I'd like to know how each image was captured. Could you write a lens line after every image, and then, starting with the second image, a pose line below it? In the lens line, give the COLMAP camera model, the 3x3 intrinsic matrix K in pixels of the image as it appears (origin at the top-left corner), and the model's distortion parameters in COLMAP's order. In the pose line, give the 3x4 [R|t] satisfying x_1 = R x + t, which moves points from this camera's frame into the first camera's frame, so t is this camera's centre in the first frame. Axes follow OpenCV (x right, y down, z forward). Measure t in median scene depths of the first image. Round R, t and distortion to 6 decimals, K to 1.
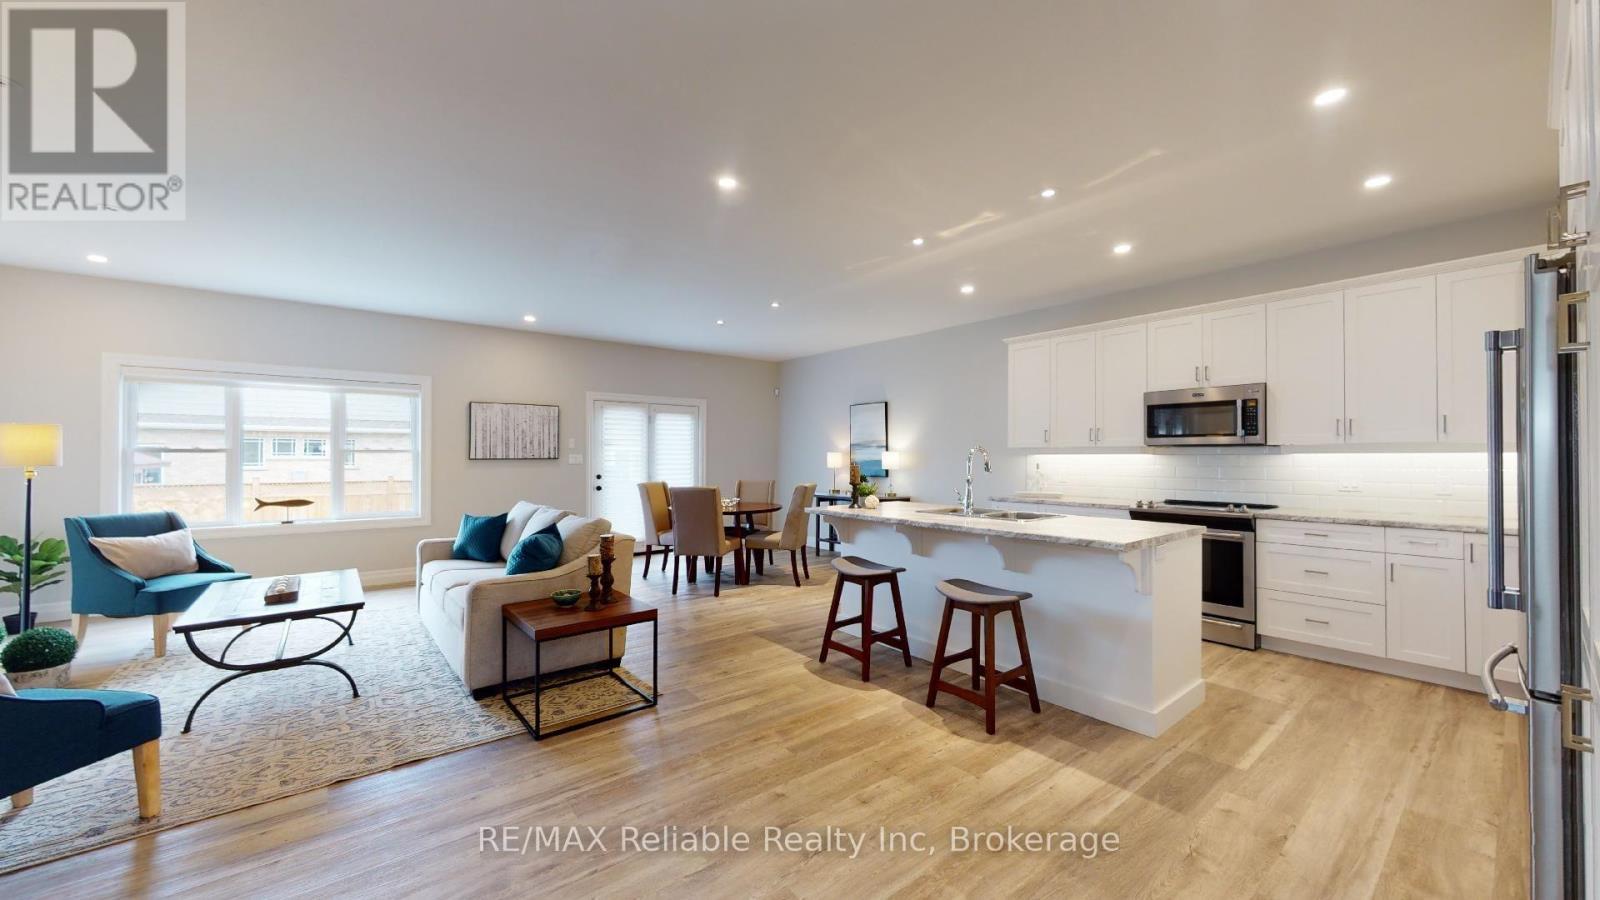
lens RADIAL K [[588.1, 0, 800.6], [0, 588.1, 449.8], [0, 0, 1]] dist [-0.001476, 0.000035]
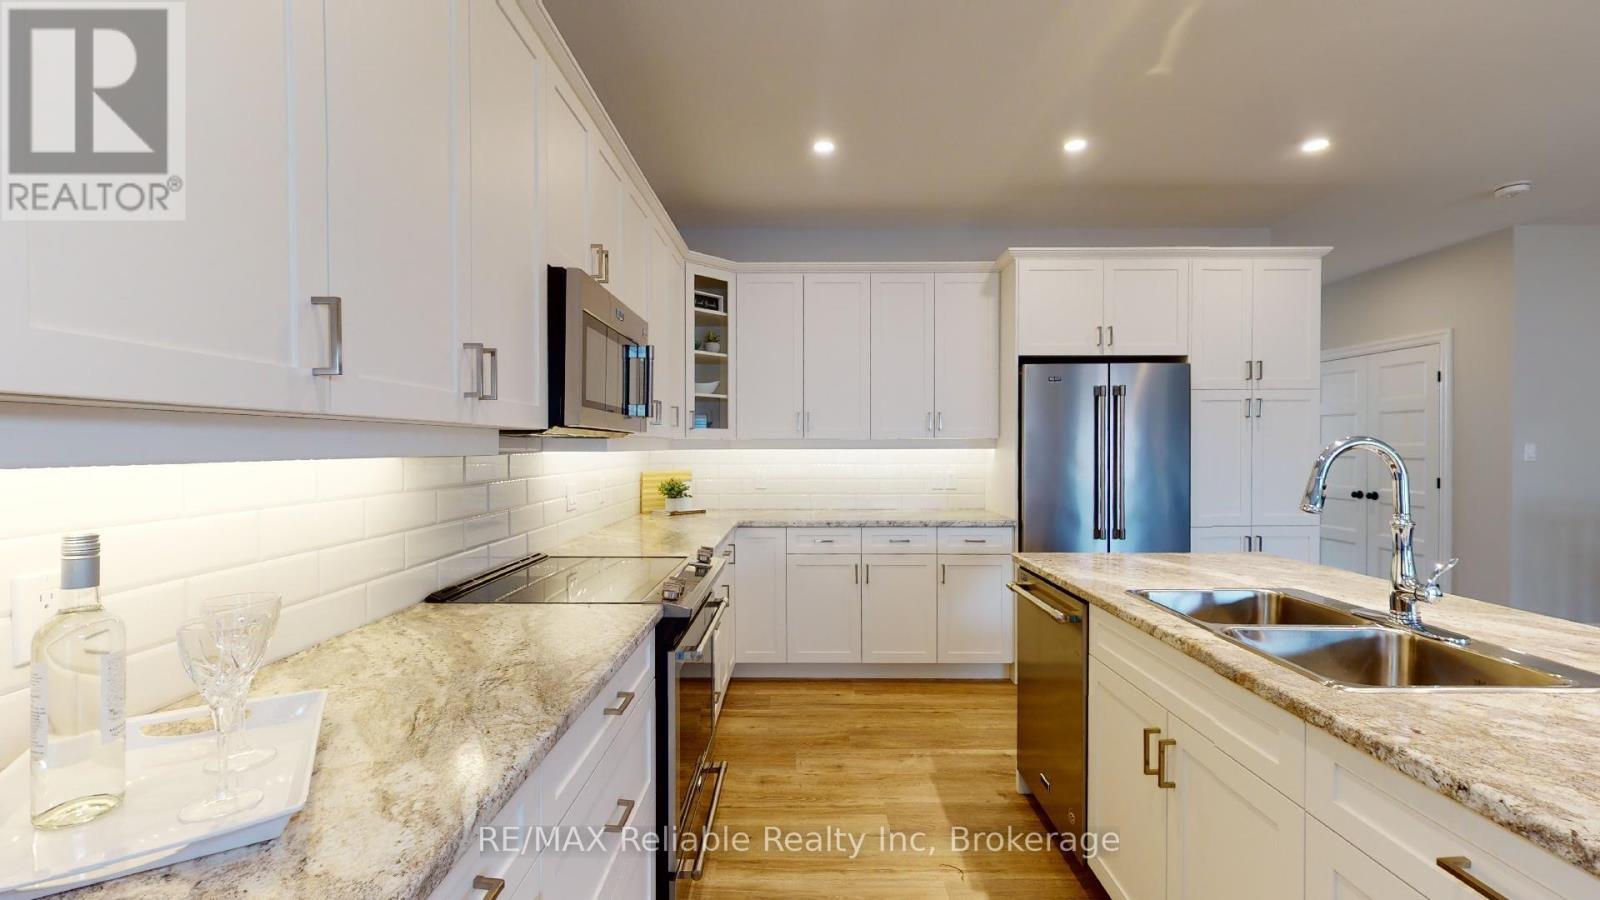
lens RADIAL K [[666.7, 0, 800.0], [0, 666.7, 450.0], [0, 0, 1]] dist [-0.000447, -0.000082]
pose [[-0.776761, -0.002725, 0.629789, 0.272510], [-0.007981, 0.999953, -0.005518, 0.007308], [-0.629745, -0.009312, -0.776746, 1.329271]]
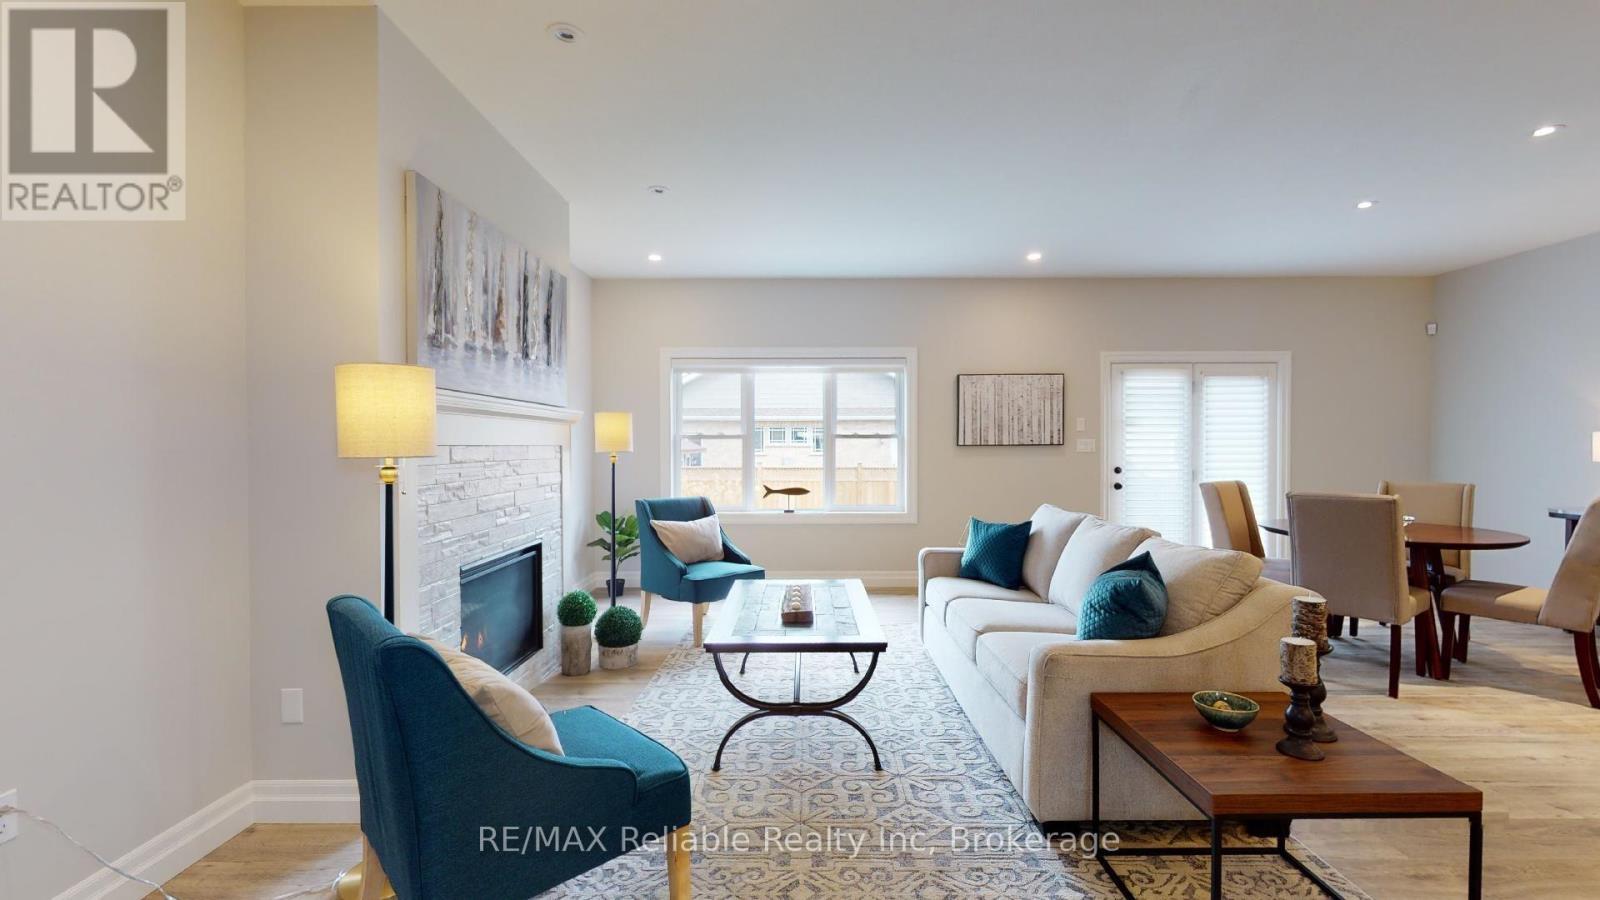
lens RADIAL K [[666.7, 0, 800.0], [0, 666.7, 450.0], [0, 0, 1]] dist [-0.000447, -0.000082]
pose [[0.775585, 0.003582, -0.631233, -0.229434], [0.009974, 0.999790, 0.017929, 0.005214], [0.631164, -0.020201, 0.775386, 0.224386]]
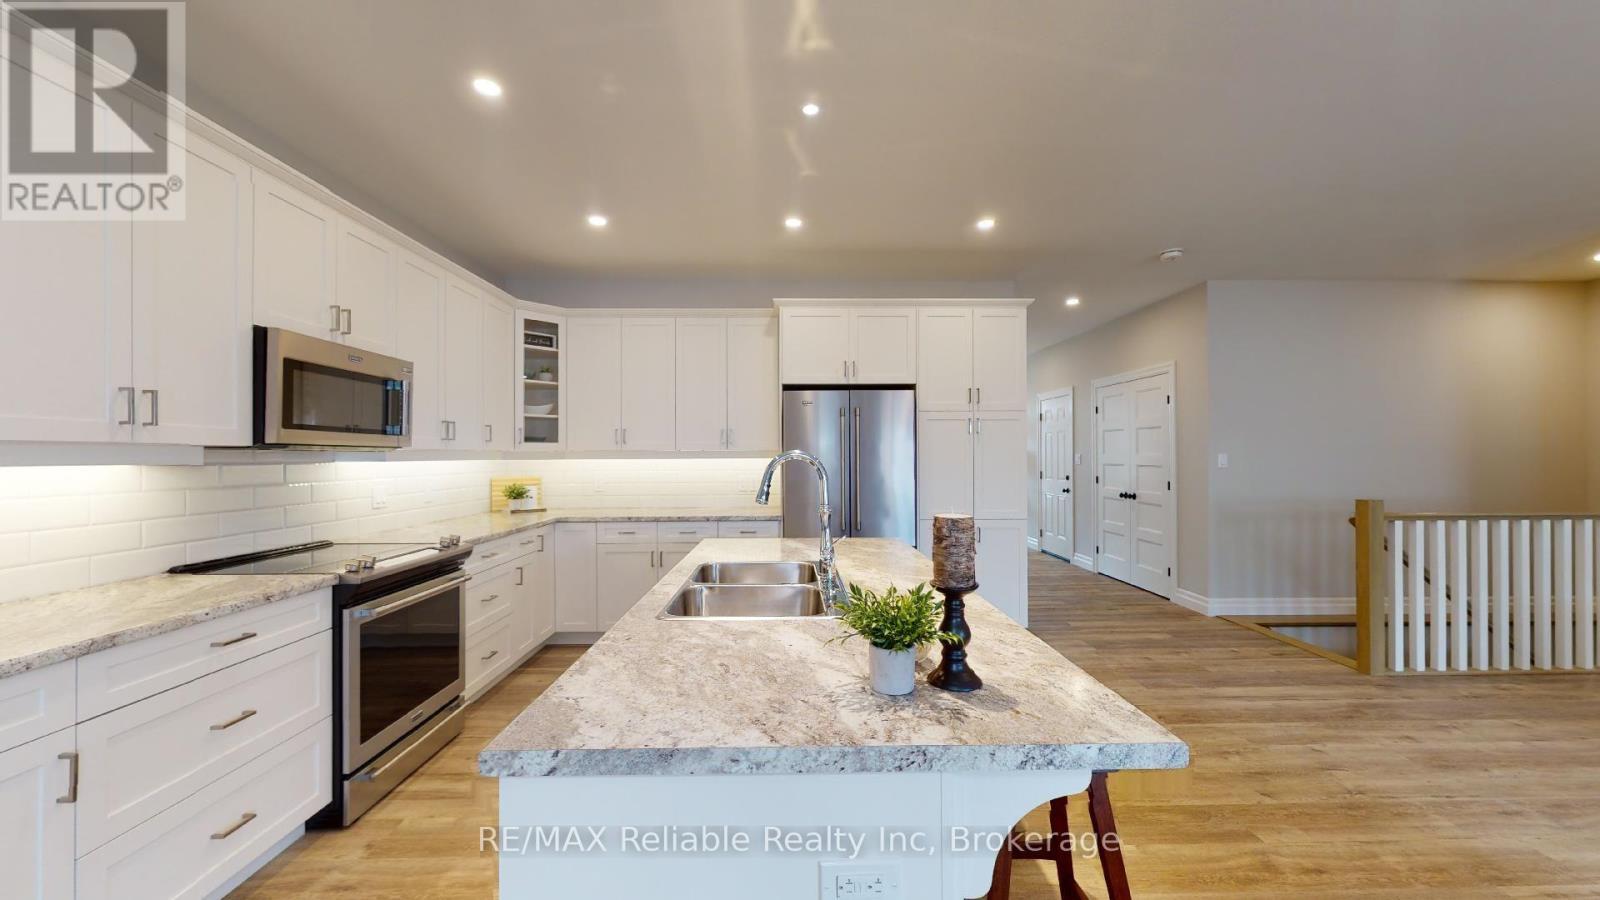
lens RADIAL K [[589.2, 0, 796.9], [0, 589.2, 449.8], [0, 0, 1]] dist [-0.001347, -0.000101]
pose [[-0.790419, 0.007760, 0.612518, -0.010749], [-0.006614, 0.999753, -0.021201, 0.004482], [-0.612531, -0.020809, -0.790172, 1.219228]]
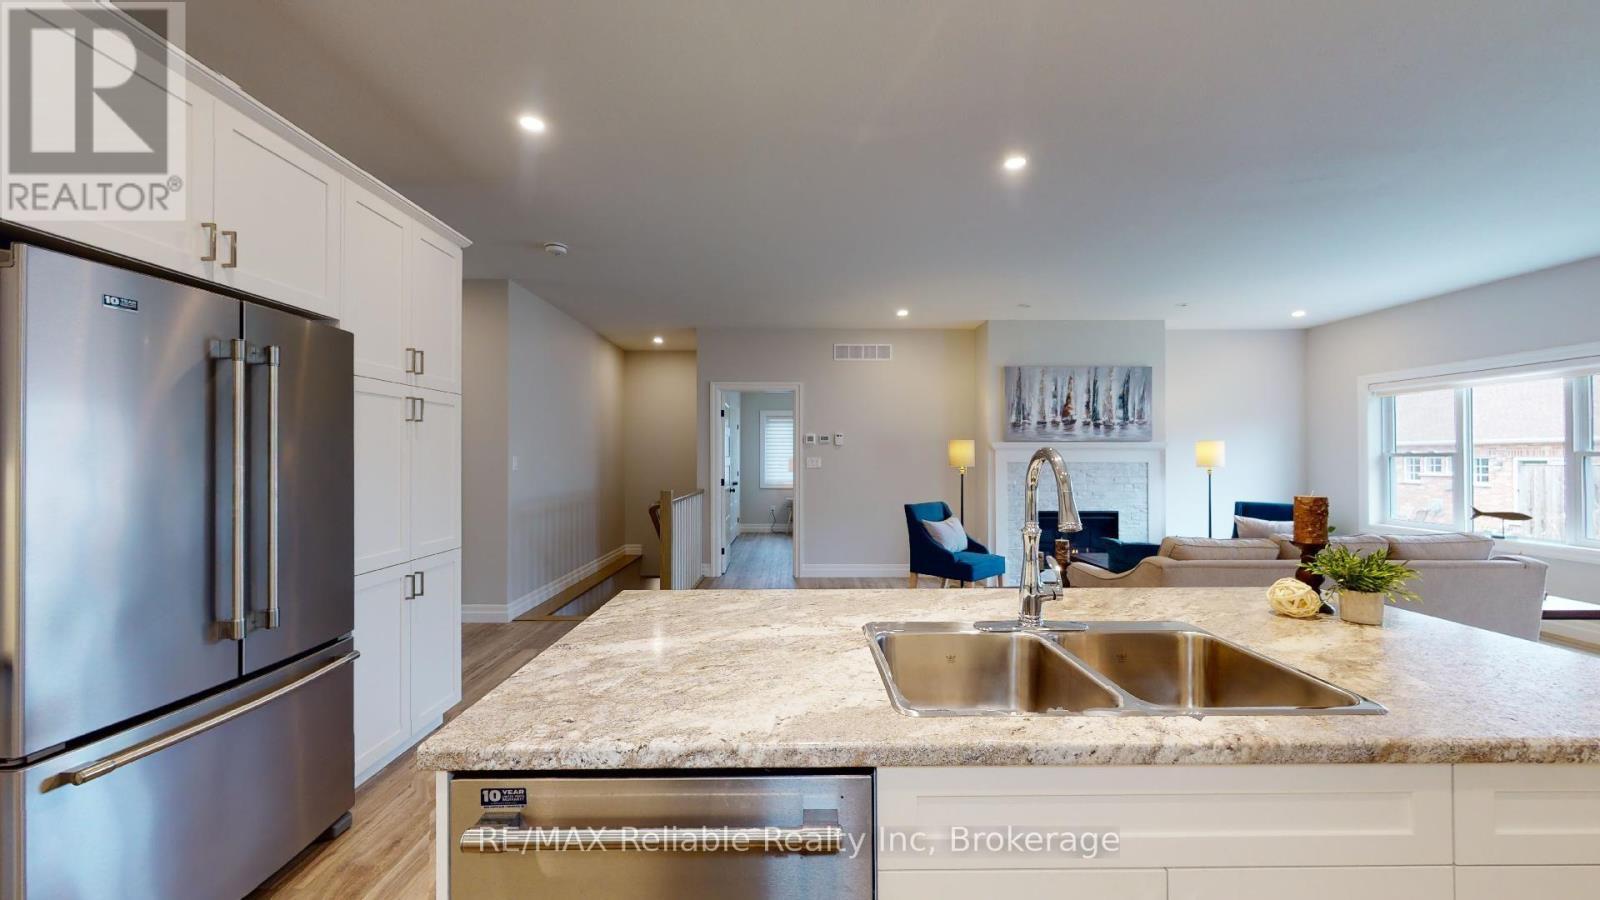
lens RADIAL K [[588.1, 0, 800.6], [0, 588.1, 449.8], [0, 0, 1]] dist [-0.001476, 0.000035]
pose [[-0.621276, -0.009036, -0.783539, 0.583299], [0.011285, 0.999727, -0.020478, 0.000666], [0.783510, -0.021565, -0.621005, 0.959468]]
